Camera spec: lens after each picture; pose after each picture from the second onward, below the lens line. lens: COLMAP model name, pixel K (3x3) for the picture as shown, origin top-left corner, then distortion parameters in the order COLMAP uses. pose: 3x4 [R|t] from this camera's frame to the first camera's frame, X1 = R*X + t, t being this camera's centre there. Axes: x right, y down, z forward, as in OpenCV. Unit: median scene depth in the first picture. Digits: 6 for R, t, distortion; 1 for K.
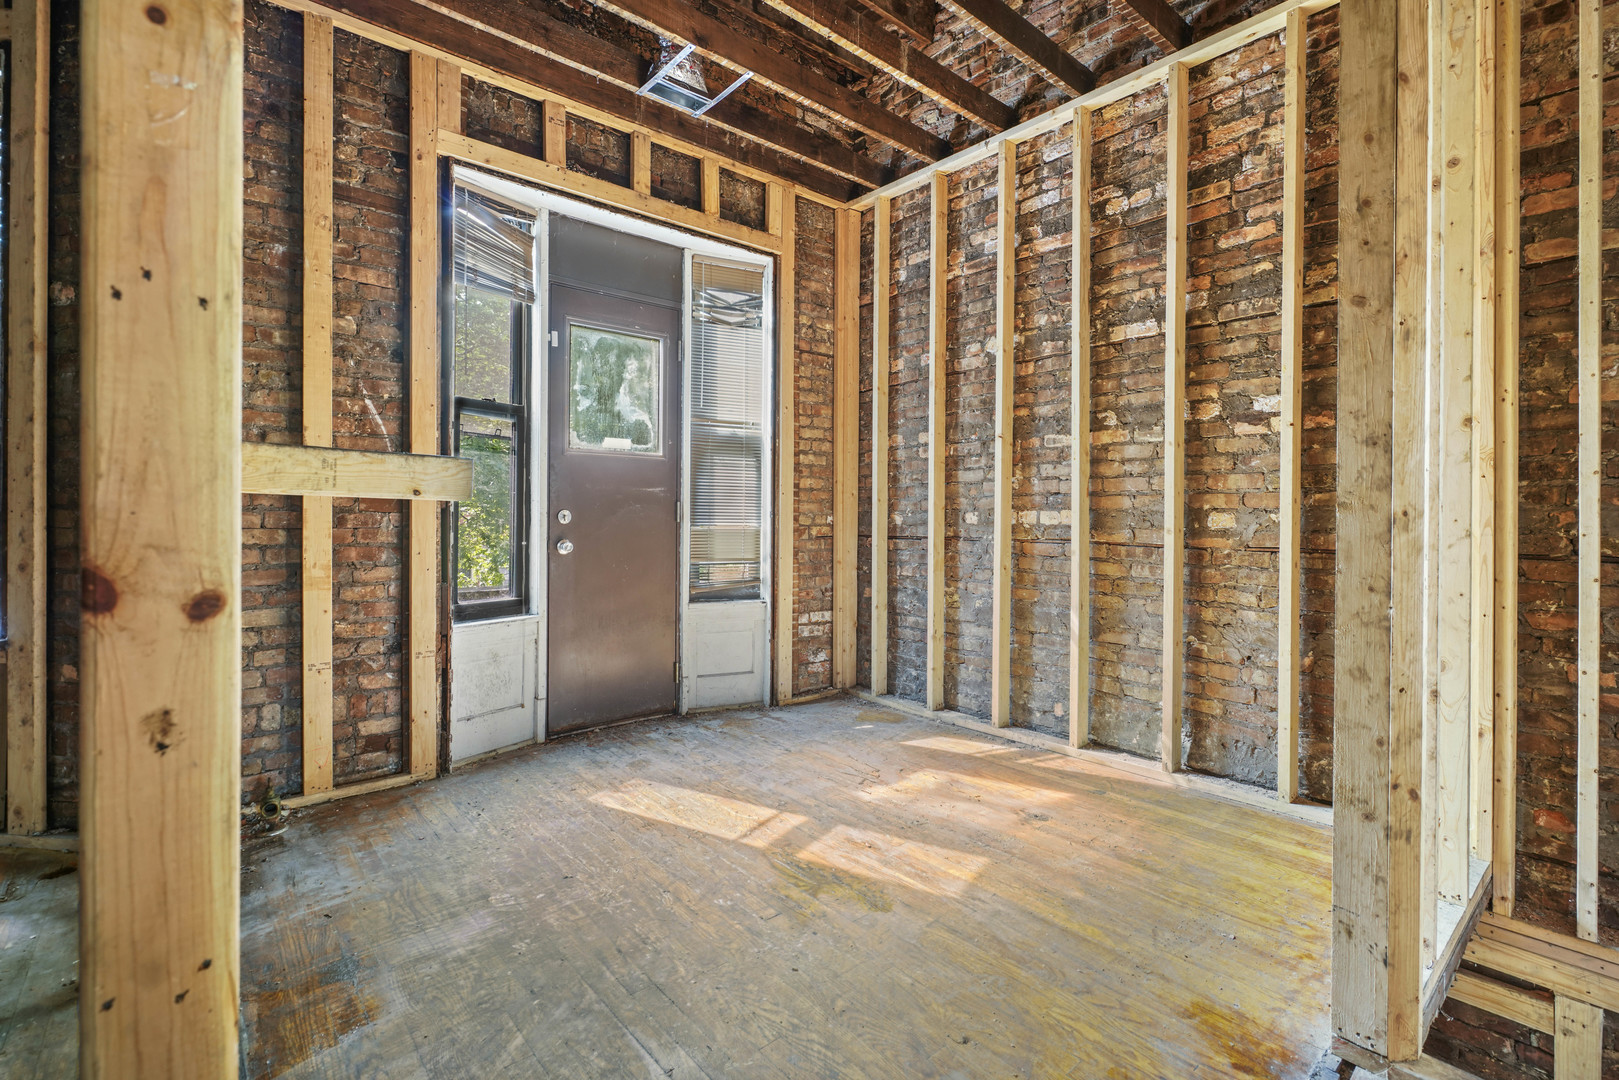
lens RADIAL K [[743.6, 0, 808.0], [0, 743.6, 529.8], [0, 0, 1]] dist [0.000005, -0.000052]
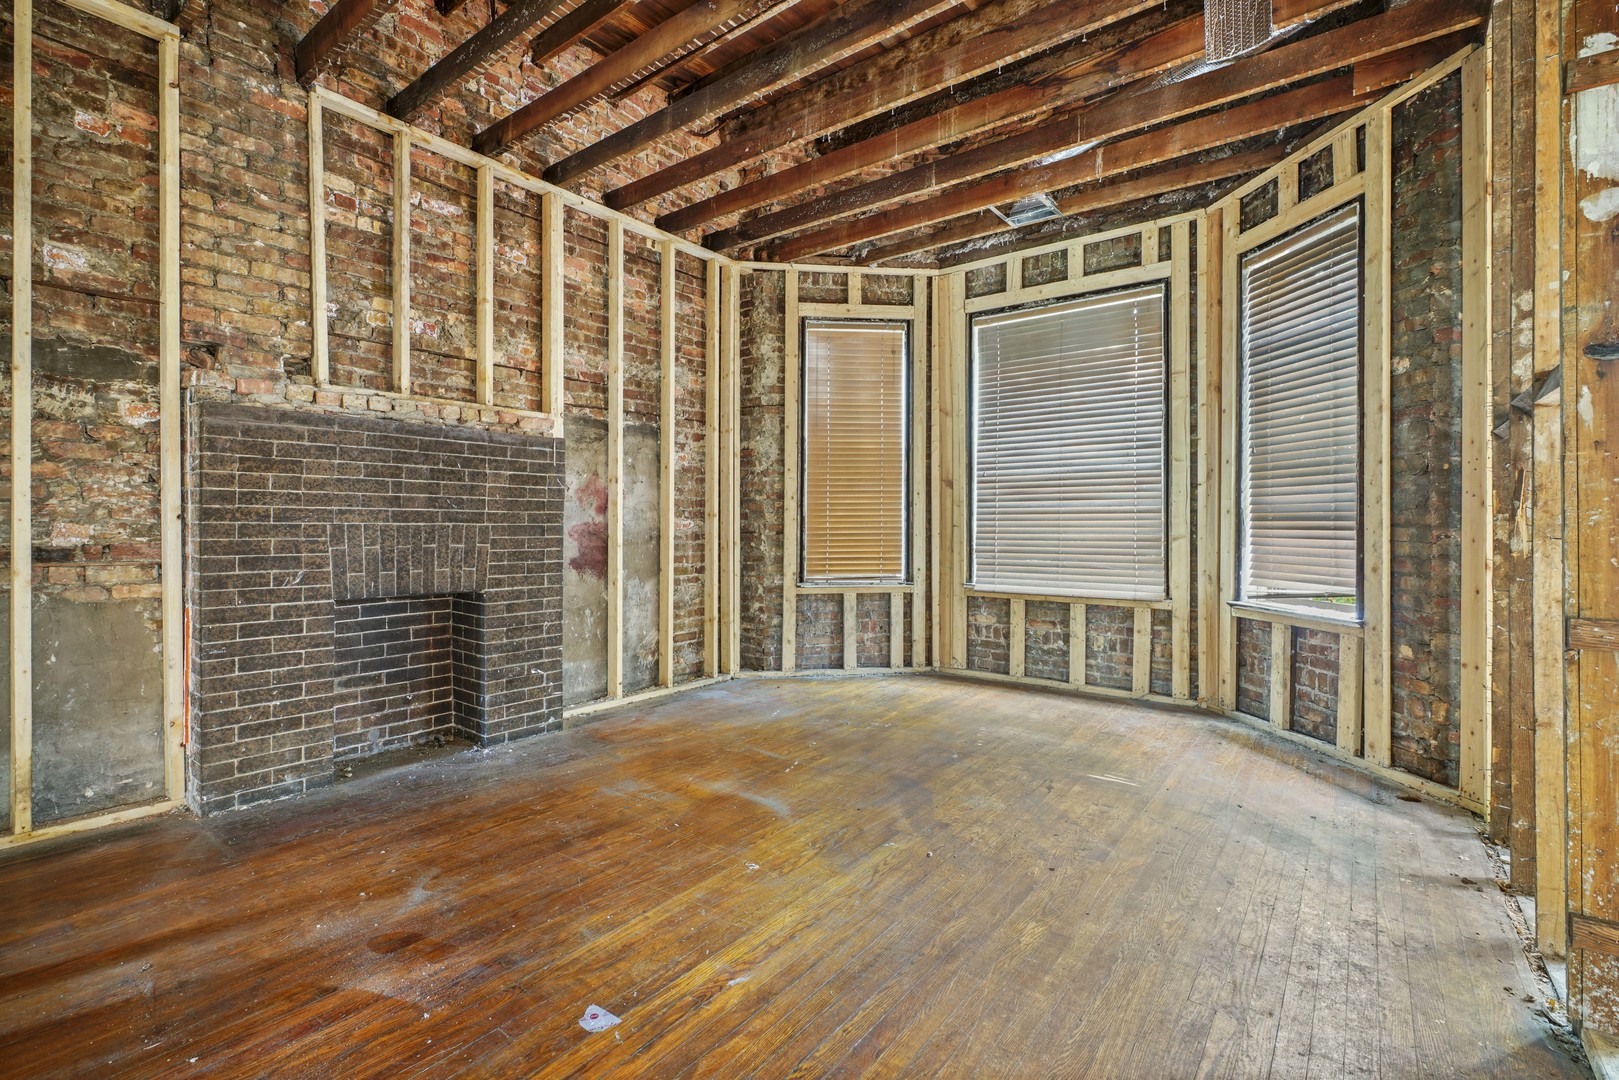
lens RADIAL K [[743.6, 0, 807.6], [0, 743.6, 533.1], [0, 0, 1]] dist [0.000005, -0.000052]
pose [[0.210505, -0.010089, -0.977541, 0.071804], [-0.003347, 0.999933, -0.011041, 0.001757], [0.977587, 0.005596, 0.210457, -0.319211]]
